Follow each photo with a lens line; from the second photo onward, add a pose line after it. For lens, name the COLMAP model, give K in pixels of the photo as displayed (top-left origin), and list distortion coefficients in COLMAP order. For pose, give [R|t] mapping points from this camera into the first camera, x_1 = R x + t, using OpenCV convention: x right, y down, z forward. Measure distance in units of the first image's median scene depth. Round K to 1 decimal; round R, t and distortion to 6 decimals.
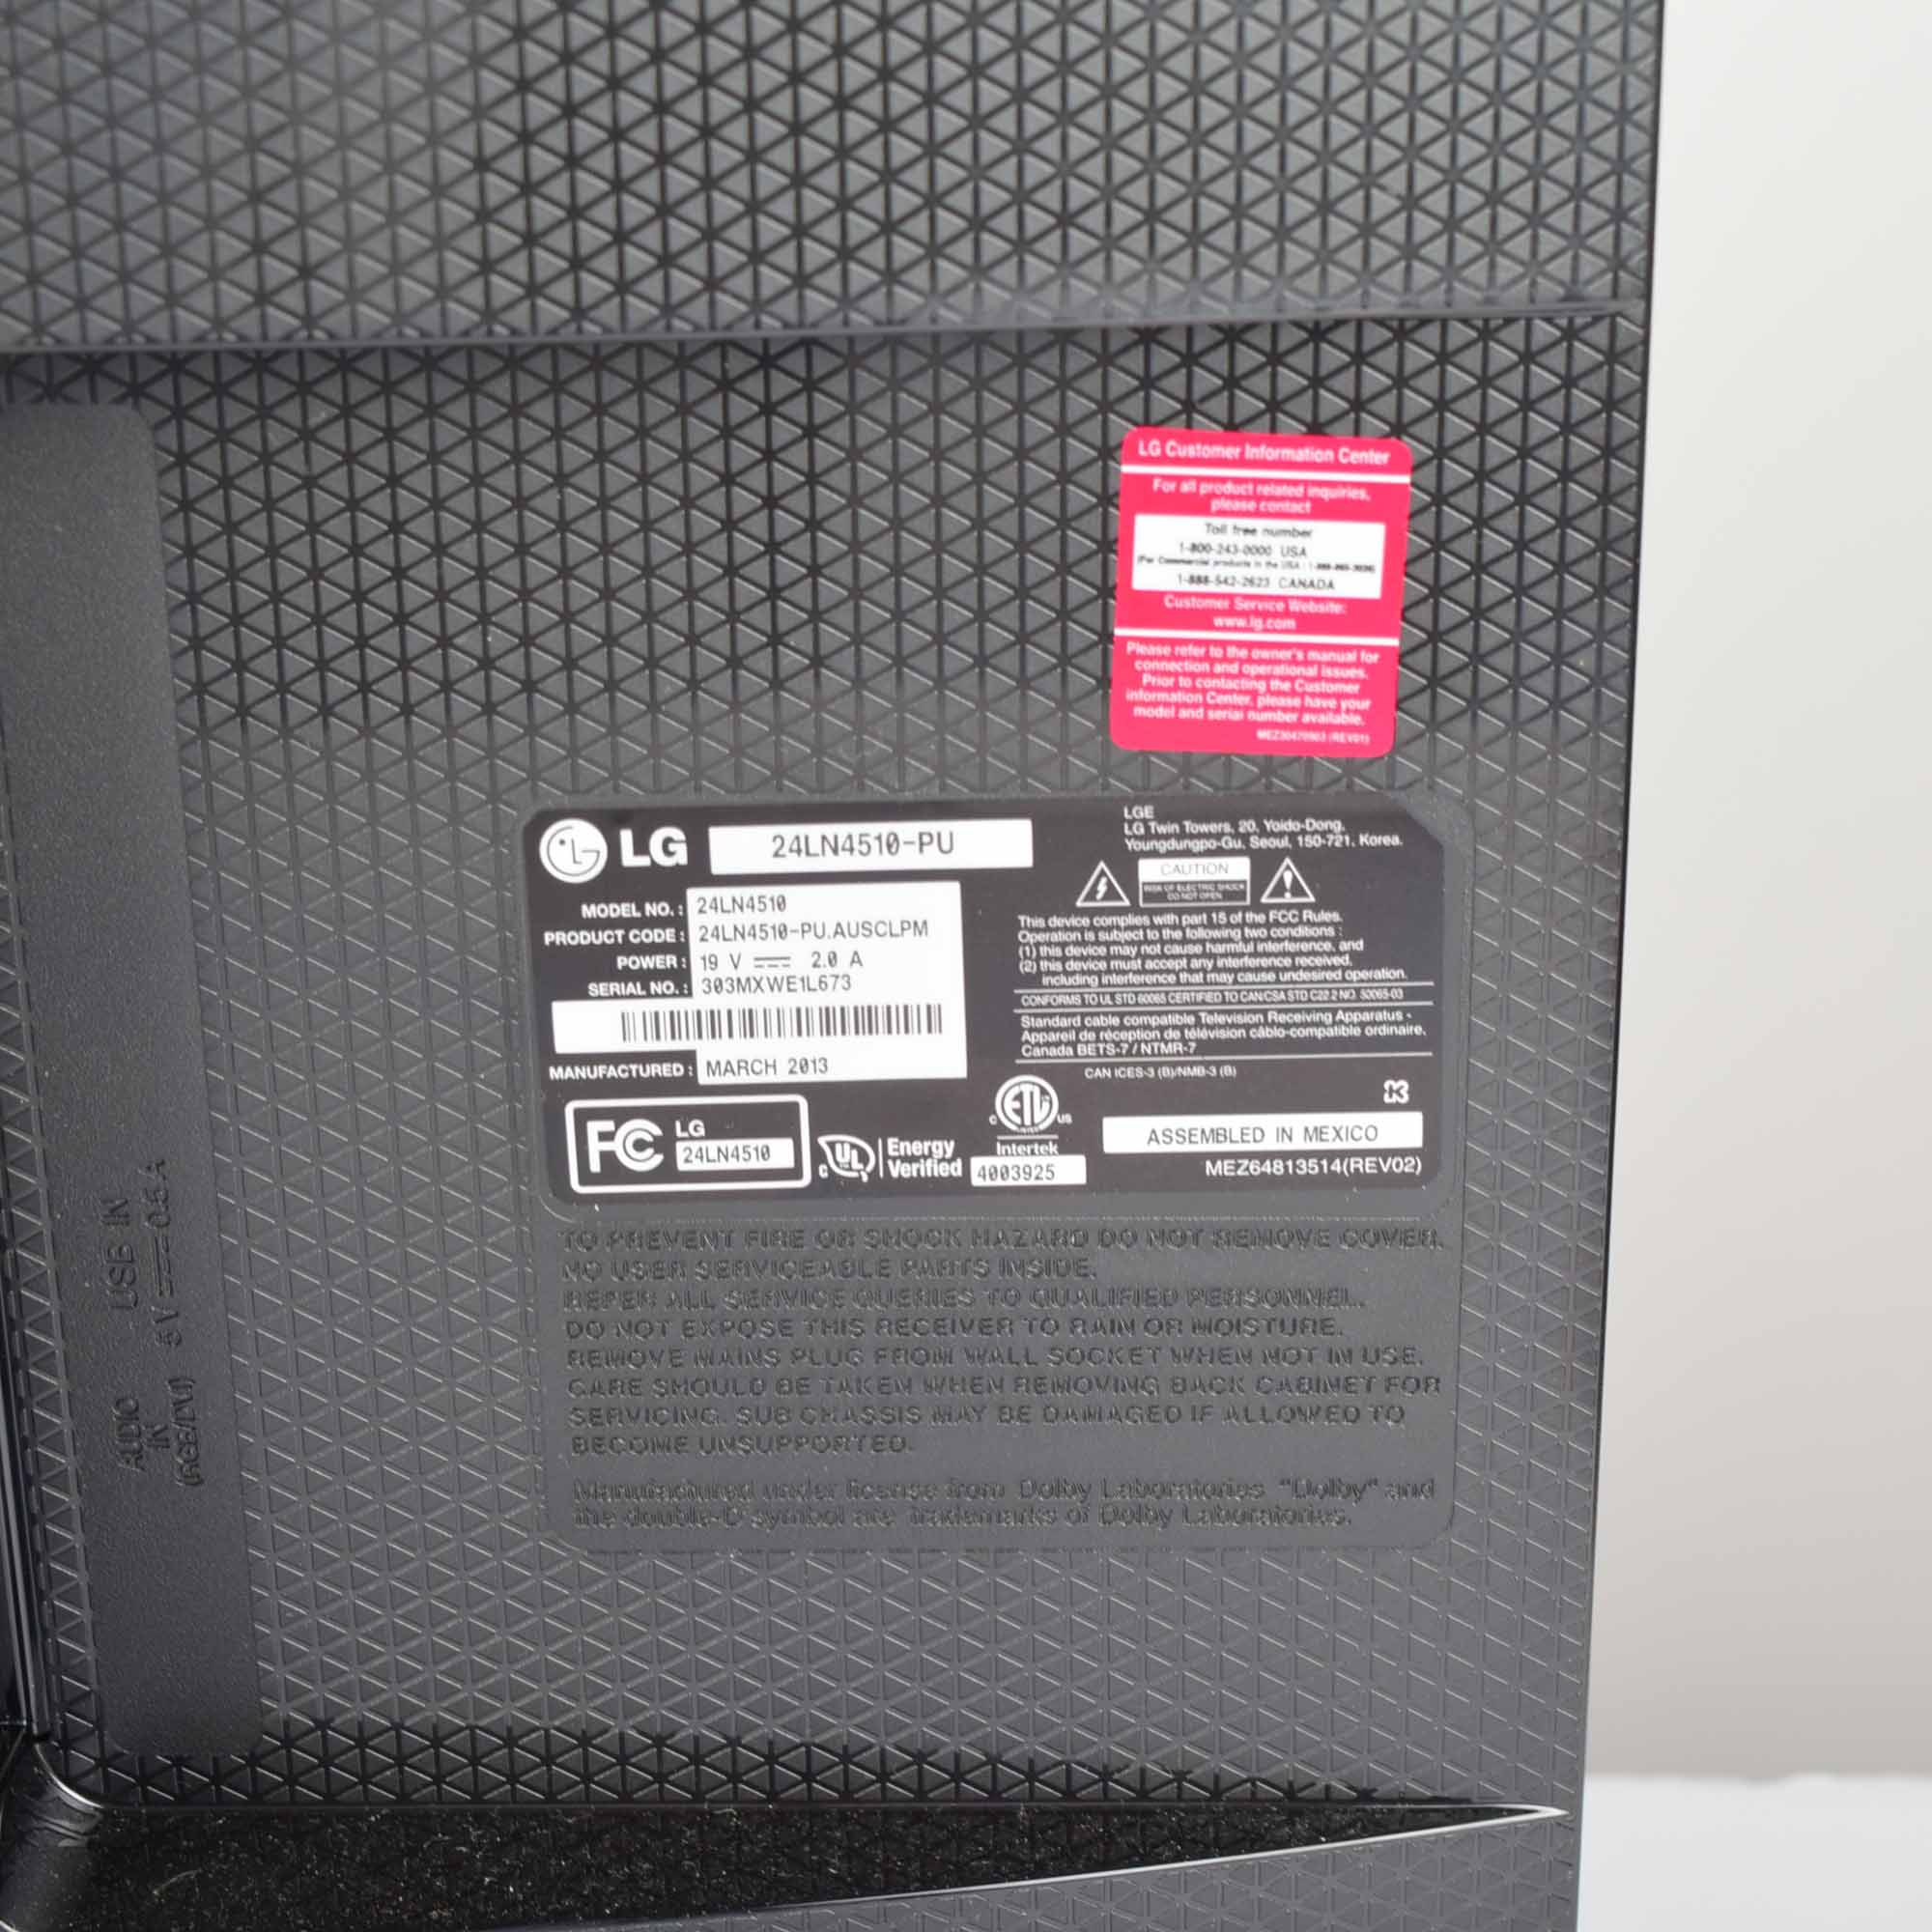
lens RADIAL K [[4427.1, 0, 966.0], [0, 4427.1, 966.0], [0, 0, 1]] dist [-0.026919, -0.047702]
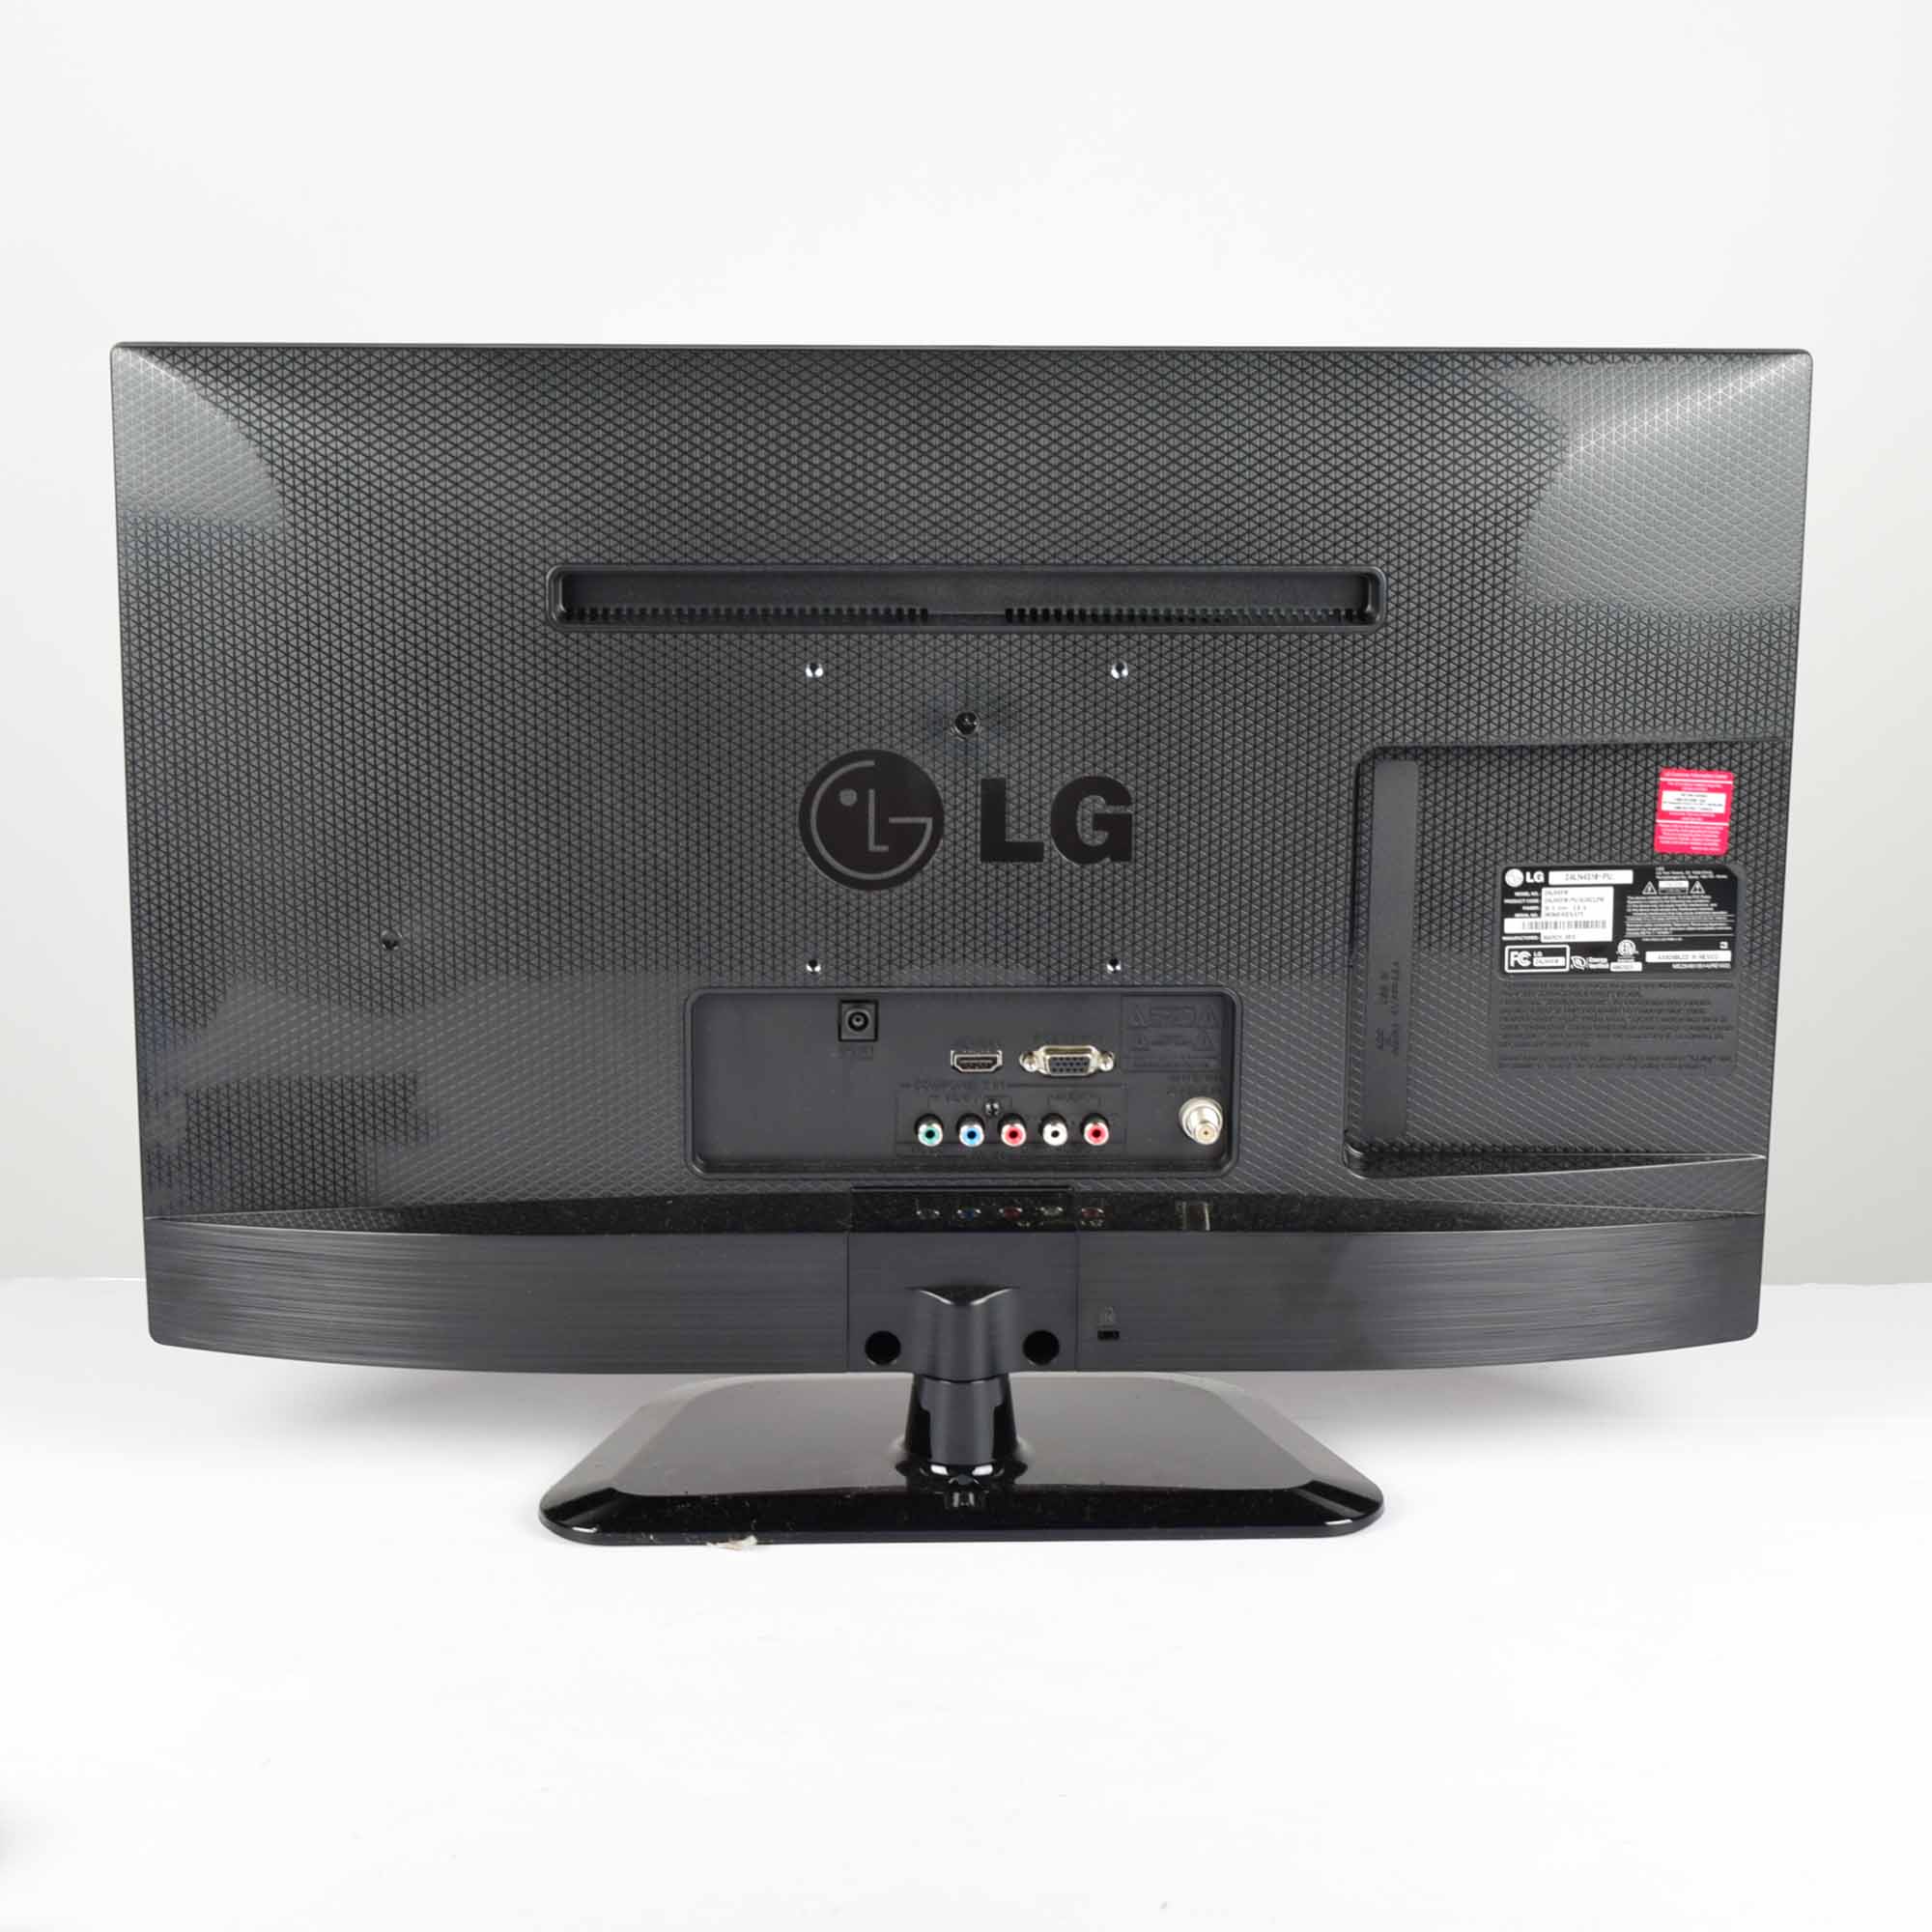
lens RADIAL K [[4427.1, 0, 966.0], [0, 4427.1, 966.0], [0, 0, 1]] dist [-0.026919, -0.047702]
pose [[0.998494, 0.006467, 0.054477, -0.770372], [-0.000537, 0.994133, -0.108168, 0.464452], [-0.054857, 0.107976, 0.992639, -2.769450]]
